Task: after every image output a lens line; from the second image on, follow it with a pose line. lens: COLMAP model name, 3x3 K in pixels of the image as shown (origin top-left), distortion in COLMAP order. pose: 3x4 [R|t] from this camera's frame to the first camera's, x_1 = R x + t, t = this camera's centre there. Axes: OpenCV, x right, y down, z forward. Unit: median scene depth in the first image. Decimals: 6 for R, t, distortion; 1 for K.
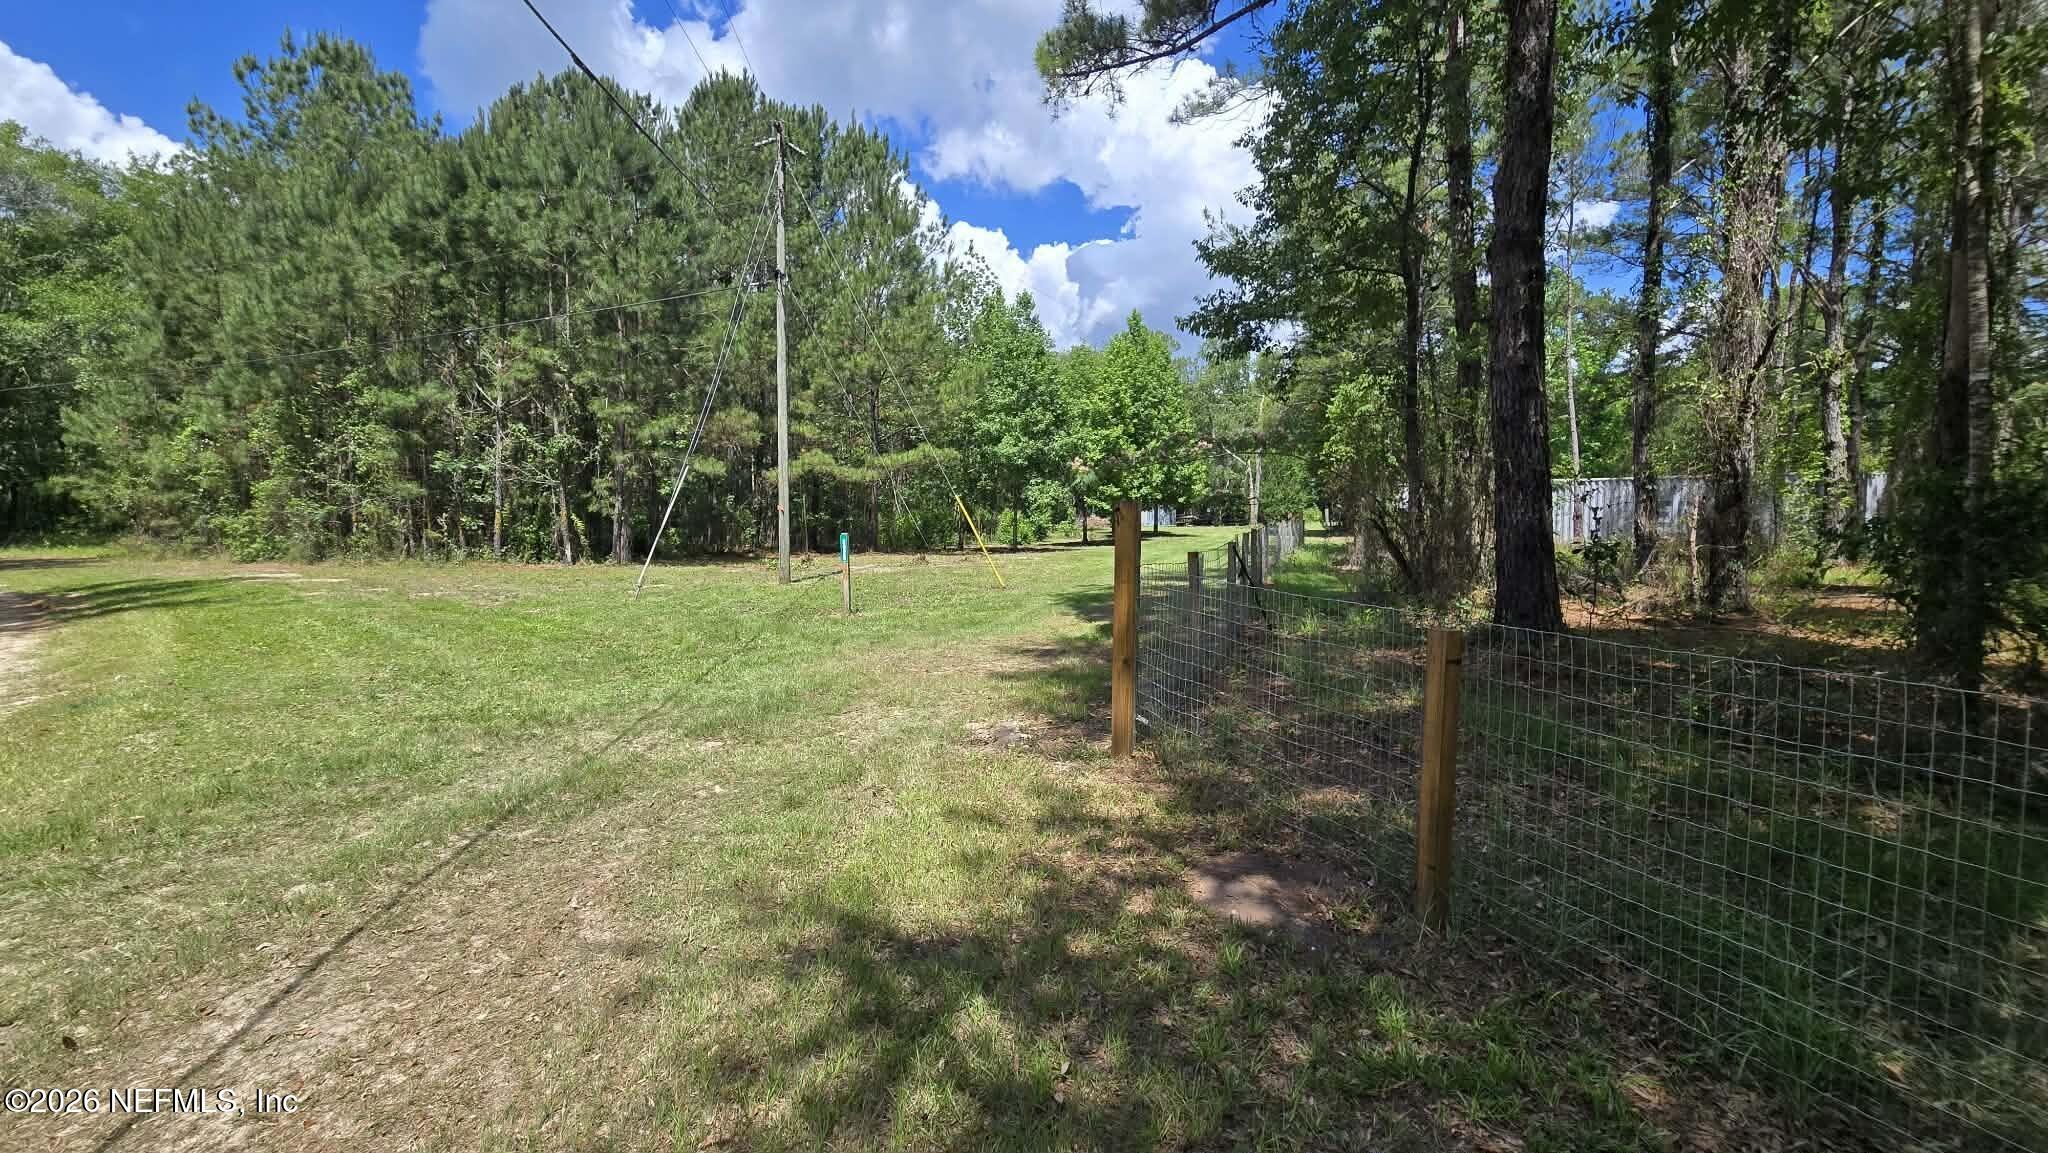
lens RADIAL K [[838.9, 0, 1023.2], [0, 838.9, 567.7], [0, 0, 1]] dist [0.002990, -0.001236]
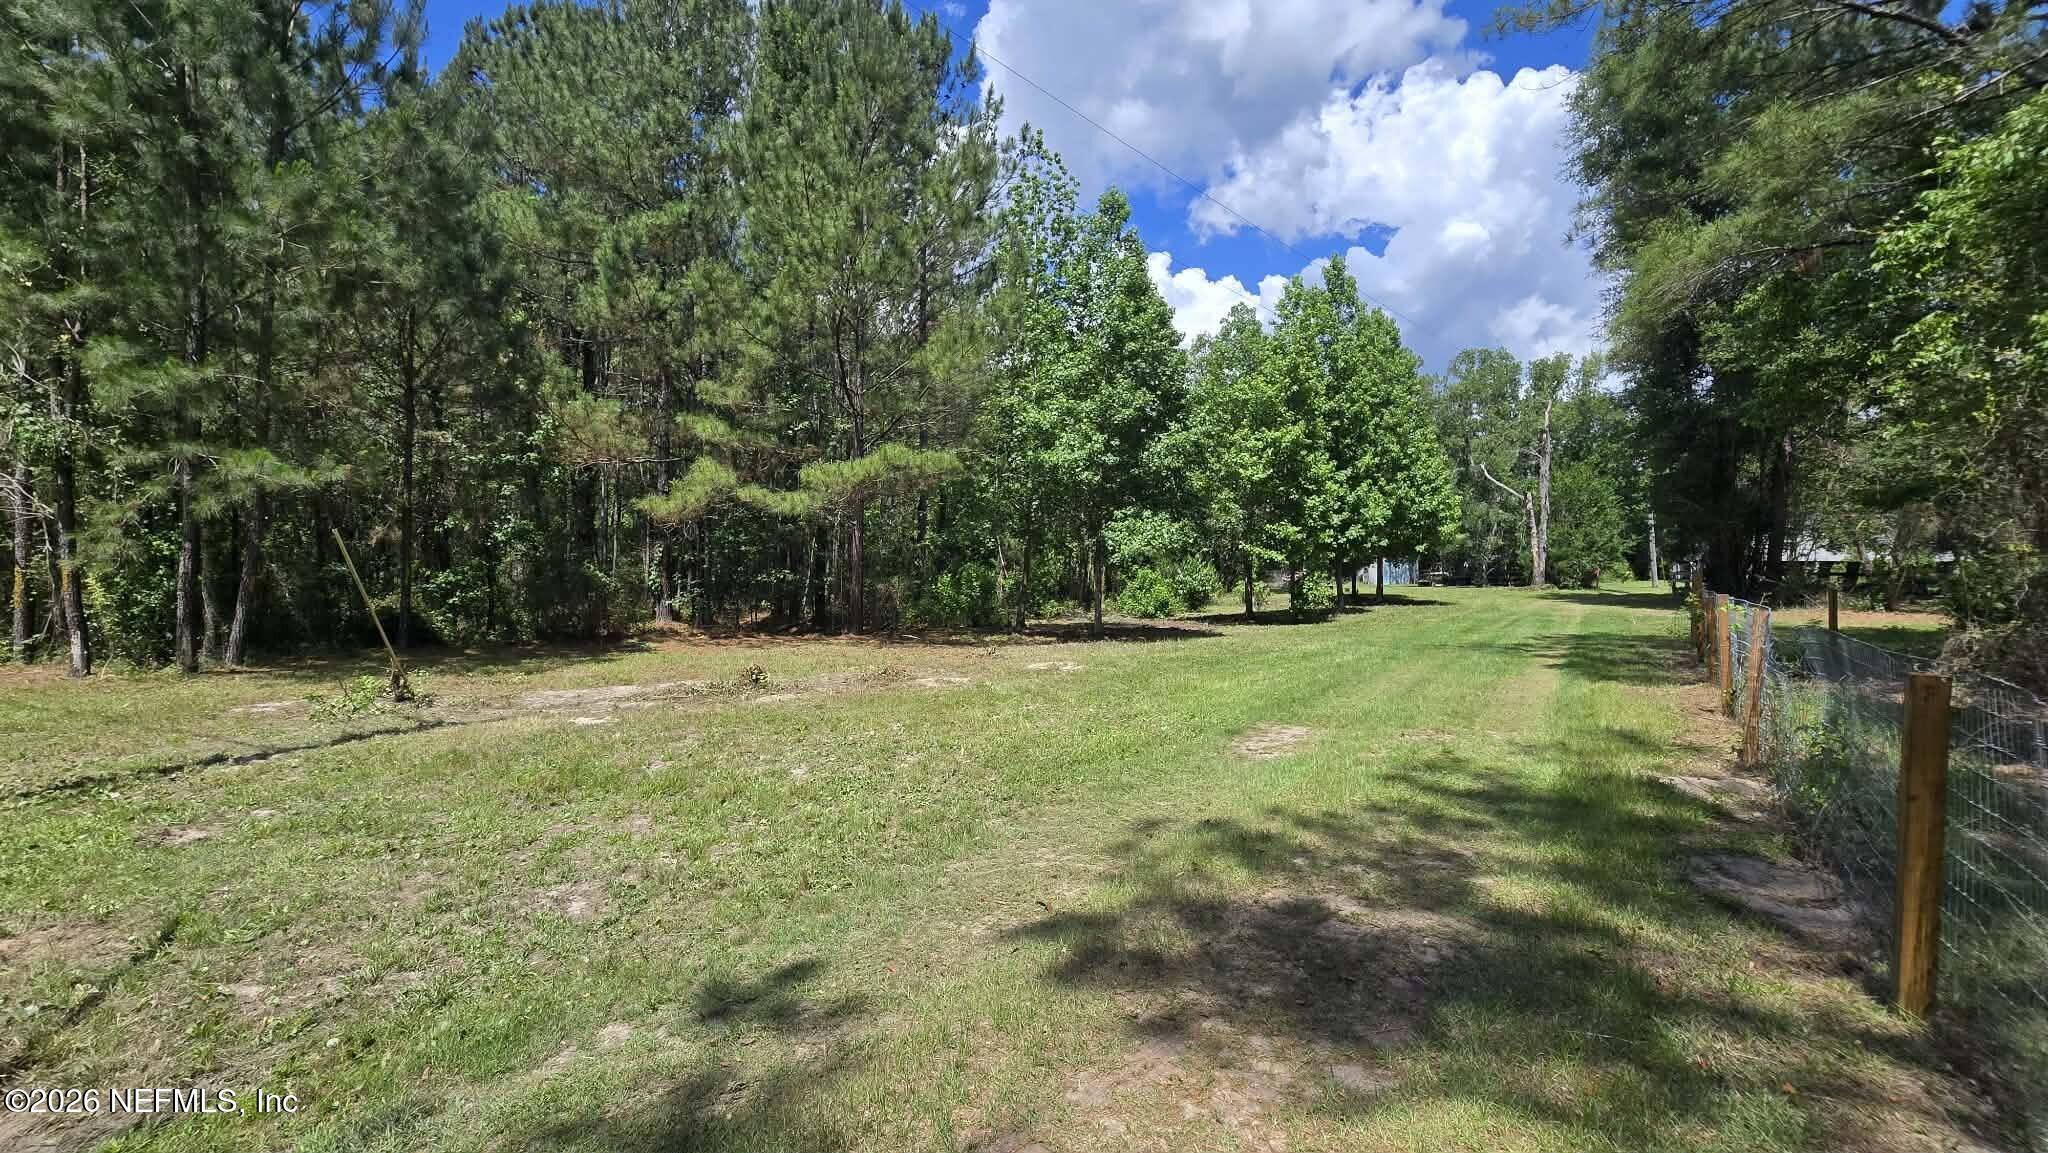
lens RADIAL K [[838.9, 0, 1029.3], [0, 838.9, 562.5], [0, 0, 1]] dist [0.002990, -0.001236]
pose [[0.965696, -0.003373, -0.259654, 0.140714], [-0.015424, 0.997405, -0.070323, -0.042911], [0.259218, 0.071916, 0.963138, 0.644156]]
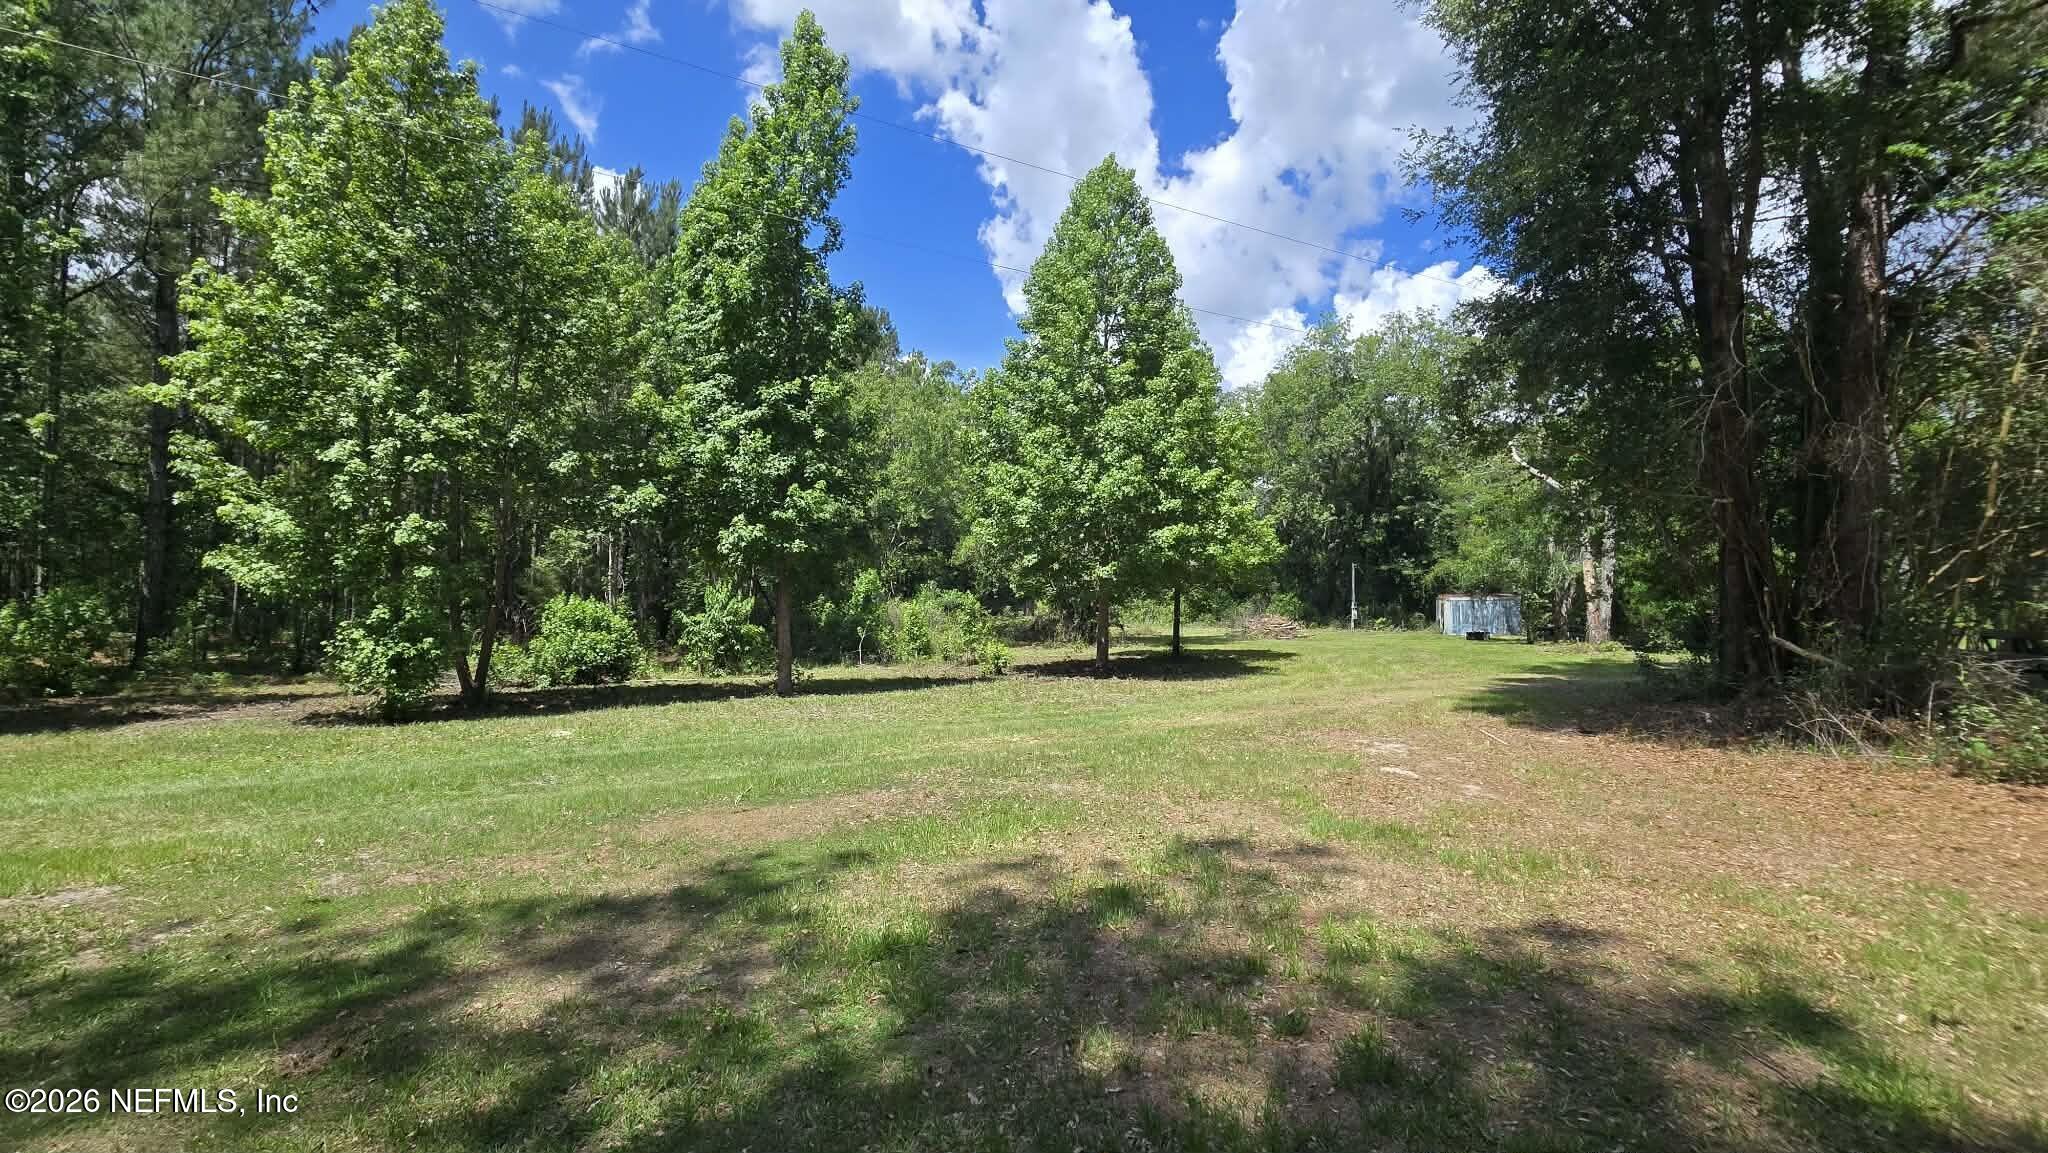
lens RADIAL K [[838.3, 0, 1032.6], [0, 838.3, 564.1], [0, 0, 1]] dist [0.003683, -0.000257]
pose [[0.842102, -0.017128, -0.539046, 0.764873], [-0.046237, 0.993523, -0.103800, -0.101810], [0.537332, 0.112334, 0.835856, 1.524663]]
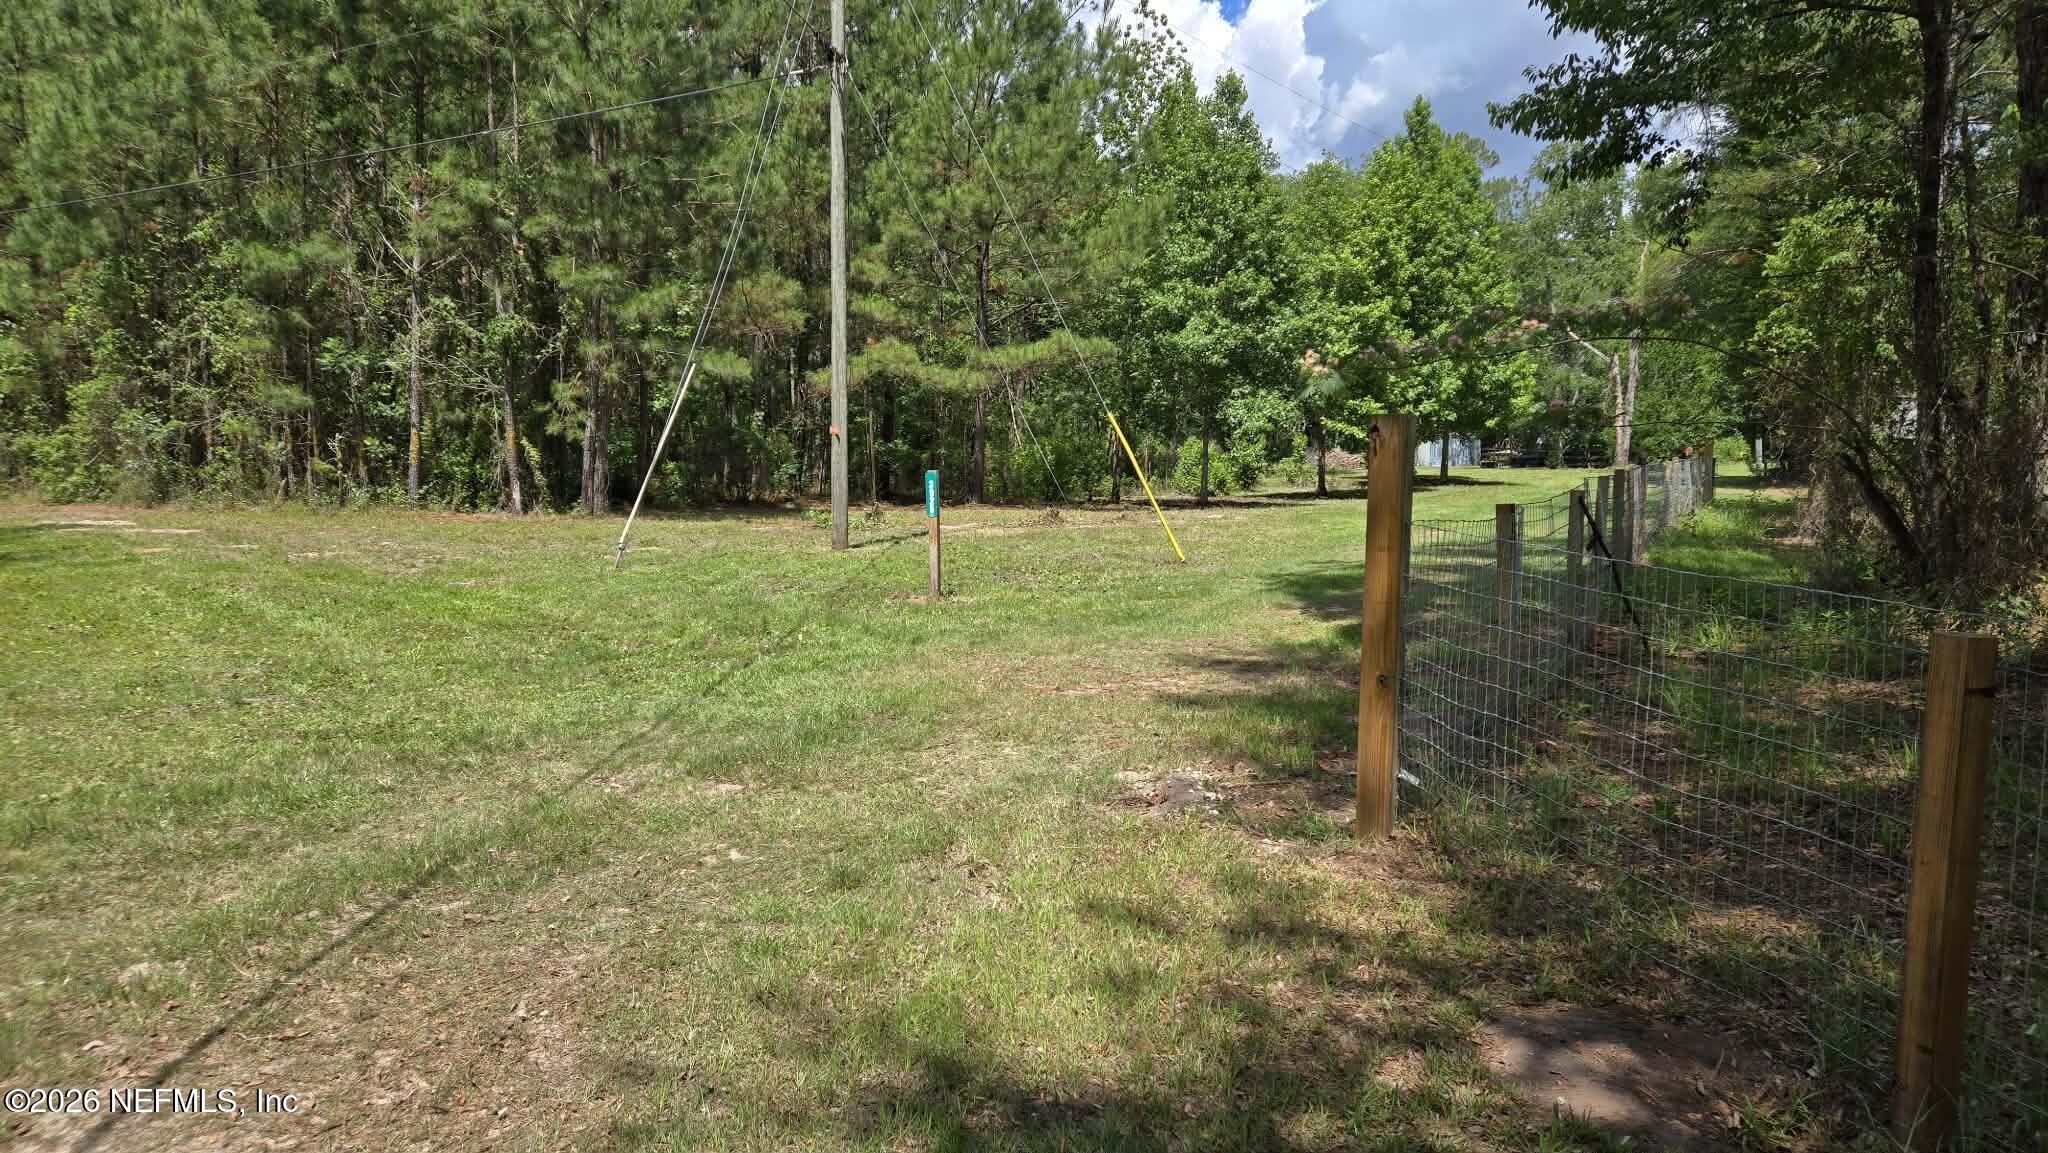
lens RADIAL K [[1354.6, 0, 1032.4], [0, 1354.6, 567.2], [0, 0, 1]] dist [0.091359, -0.072851]
pose [[0.990641, 0.019770, -0.135057, 0.001014], [-0.016460, 0.999537, 0.025587, 0.003169], [0.135500, -0.023124, 0.990507, -0.003362]]
